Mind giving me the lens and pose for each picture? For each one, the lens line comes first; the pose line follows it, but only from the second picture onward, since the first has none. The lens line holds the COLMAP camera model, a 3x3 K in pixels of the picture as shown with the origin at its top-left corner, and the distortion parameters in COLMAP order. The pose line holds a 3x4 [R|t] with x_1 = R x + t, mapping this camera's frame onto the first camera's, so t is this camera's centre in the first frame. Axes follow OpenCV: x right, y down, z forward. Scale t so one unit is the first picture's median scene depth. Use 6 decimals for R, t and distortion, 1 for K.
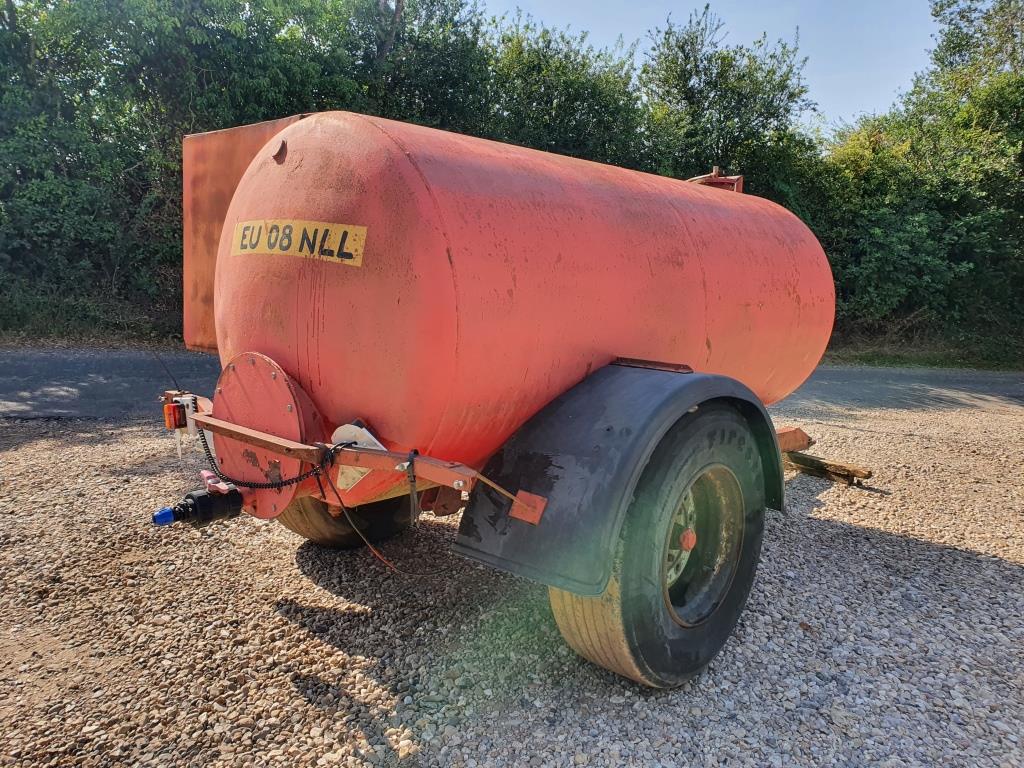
lens RADIAL K [[804.8, 0, 504.8], [0, 804.8, 383.4], [0, 0, 1]] dist [0.050525, -0.034654]
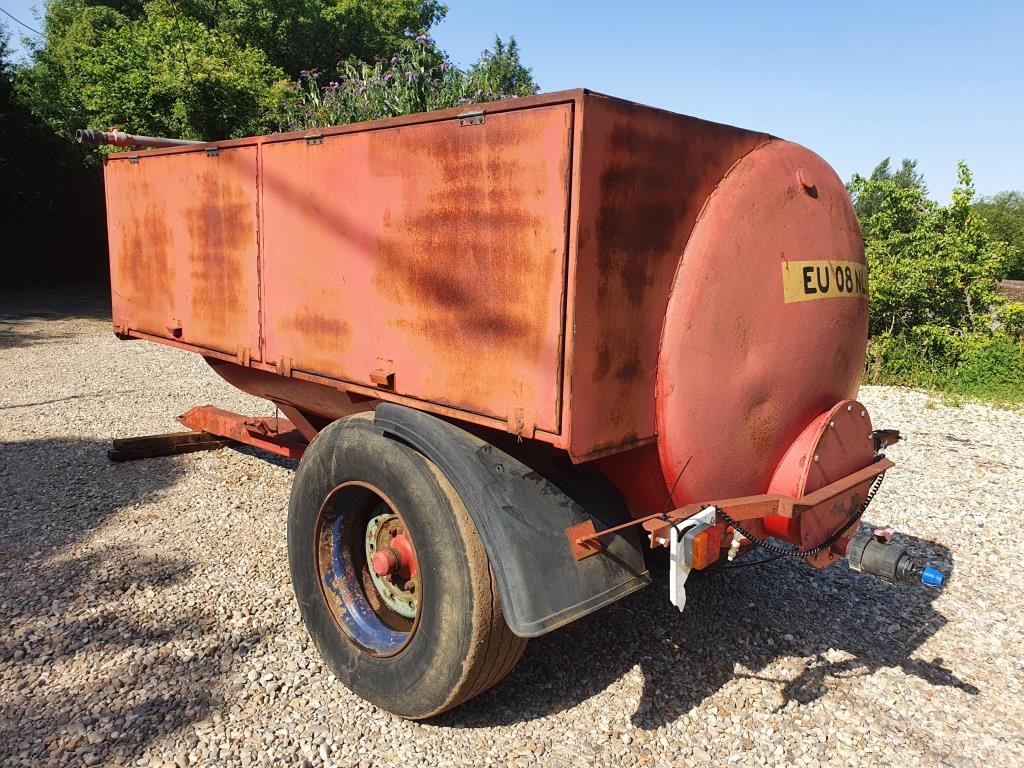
lens RADIAL K [[804.8, 0, 509.6], [0, 804.8, 387.4], [0, 0, 1]] dist [0.050525, -0.034654]
pose [[0.025854, -0.221900, 0.974727, -1.321225], [0.104076, 0.970351, 0.218144, -0.319564], [-0.994233, 0.095806, 0.048182, 1.410212]]
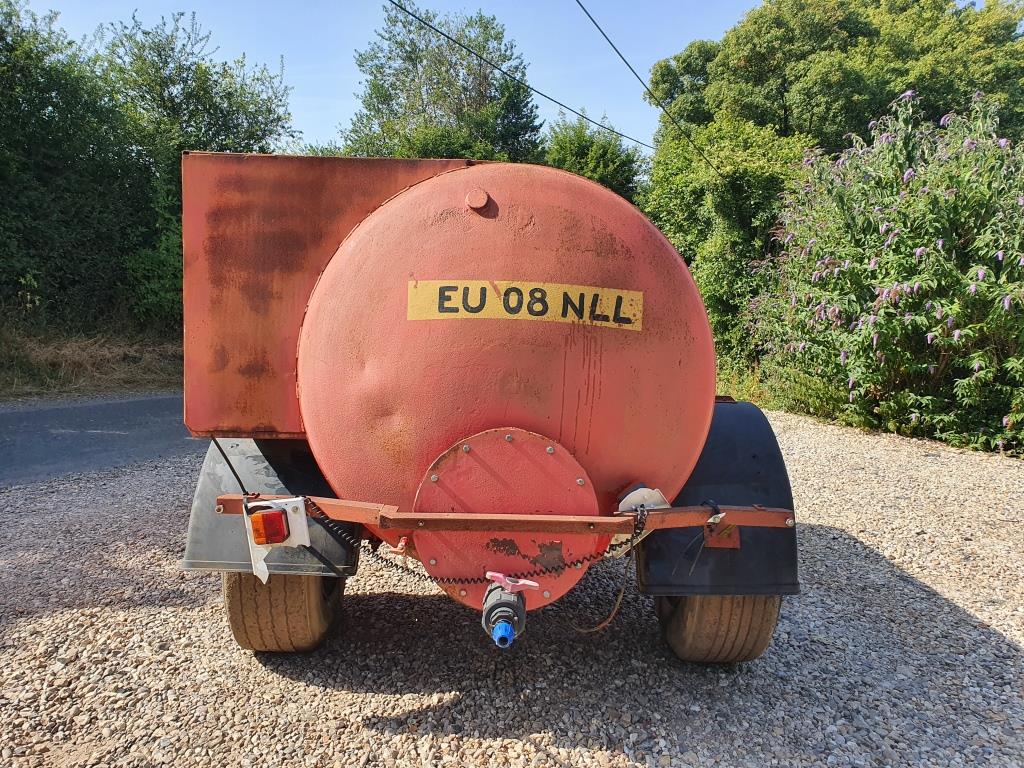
lens RADIAL K [[804.8, 0, 504.4], [0, 804.8, 383.7], [0, 0, 1]] dist [0.050525, -0.034654]
pose [[0.730812, -0.088194, 0.676858, -0.950755], [0.096257, 0.995024, 0.025721, -0.116050], [-0.675758, 0.046355, 0.735665, 0.355892]]
